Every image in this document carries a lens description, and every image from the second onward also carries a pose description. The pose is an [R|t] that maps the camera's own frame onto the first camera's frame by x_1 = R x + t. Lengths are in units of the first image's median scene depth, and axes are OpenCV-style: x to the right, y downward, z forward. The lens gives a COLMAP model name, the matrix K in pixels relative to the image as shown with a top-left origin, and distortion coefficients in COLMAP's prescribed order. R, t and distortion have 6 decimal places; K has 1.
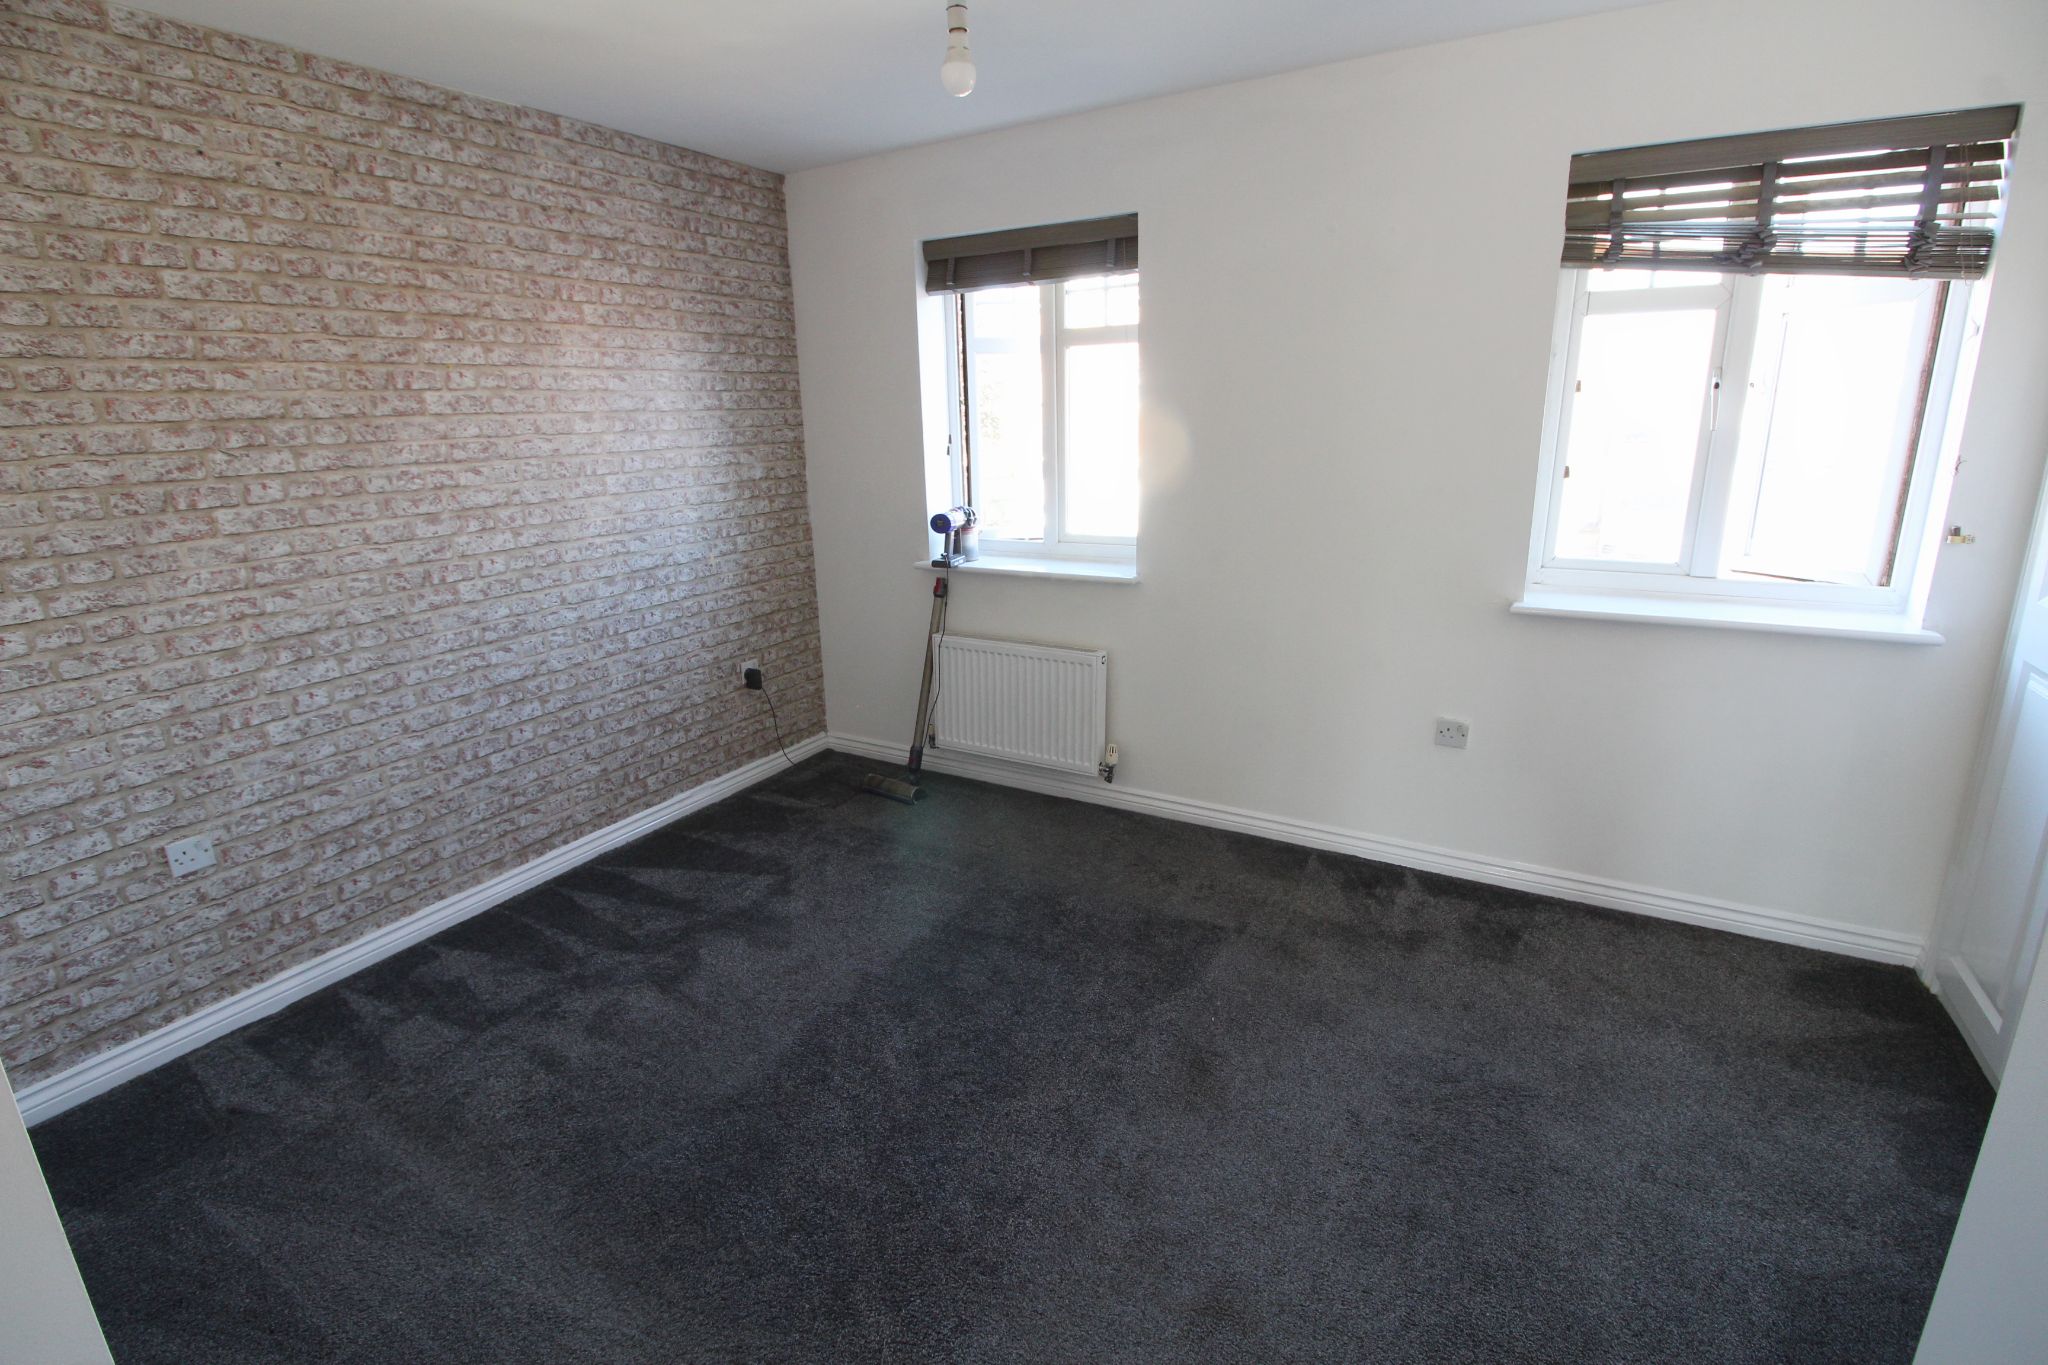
lens RADIAL K [[945.3, 0, 1010.7], [0, 945.3, 667.4], [0, 0, 1]] dist [0.001266, -0.013184]
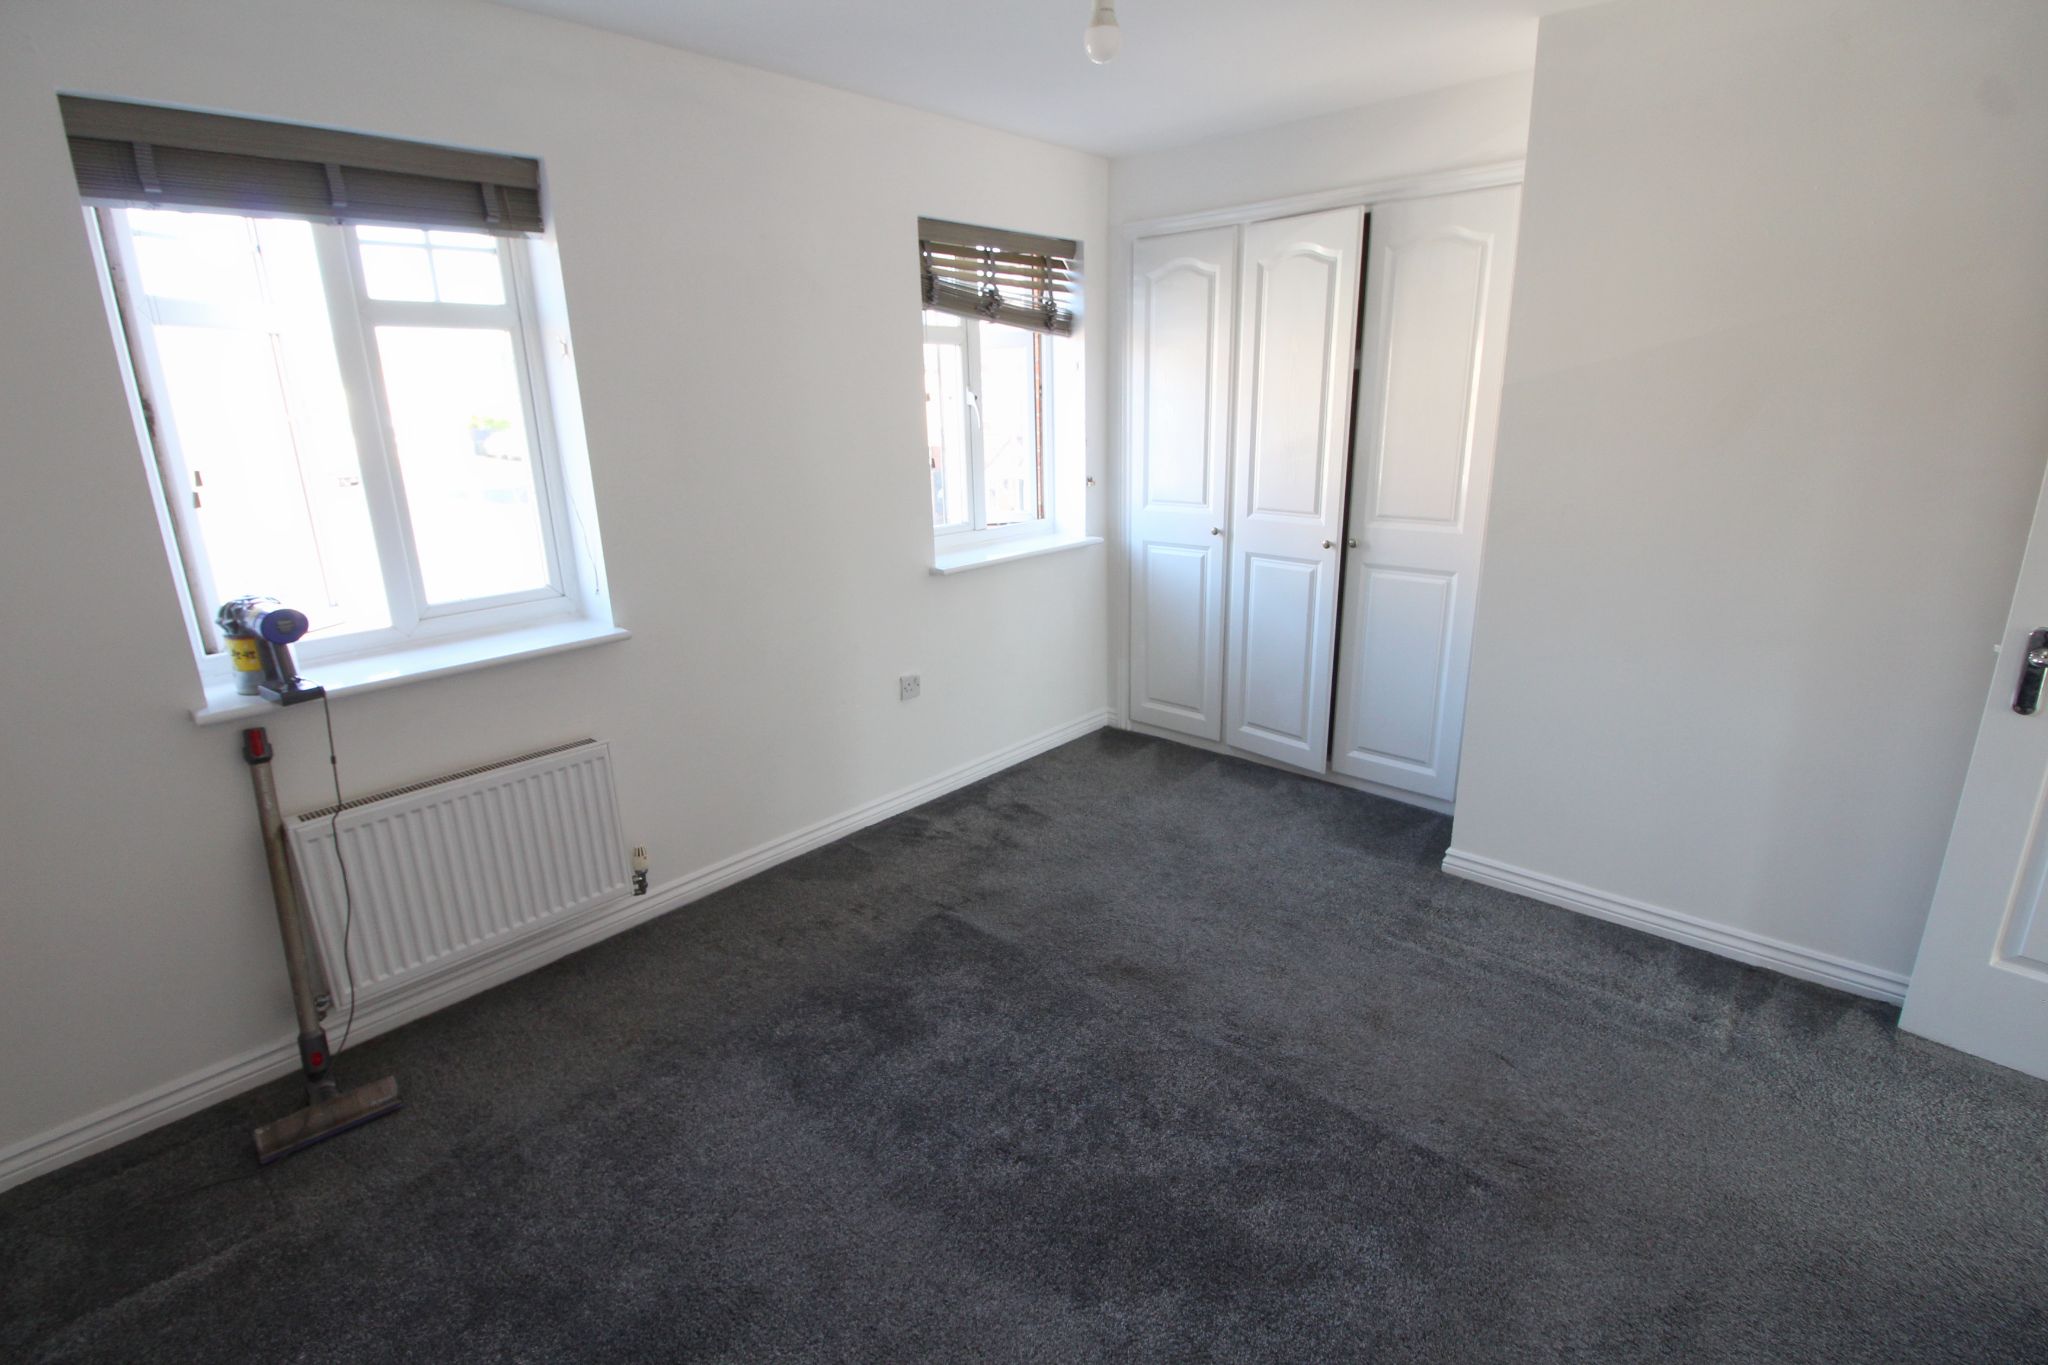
lens RADIAL K [[1025.0, 0, 940.6], [0, 1025.0, 676.6], [0, 0, 1]] dist [-0.004994, -0.001188]
pose [[0.204656, -0.249589, 0.946478, -0.690442], [0.262297, 0.945565, 0.192632, -0.167343], [-0.943036, 0.208835, 0.258982, 0.581494]]
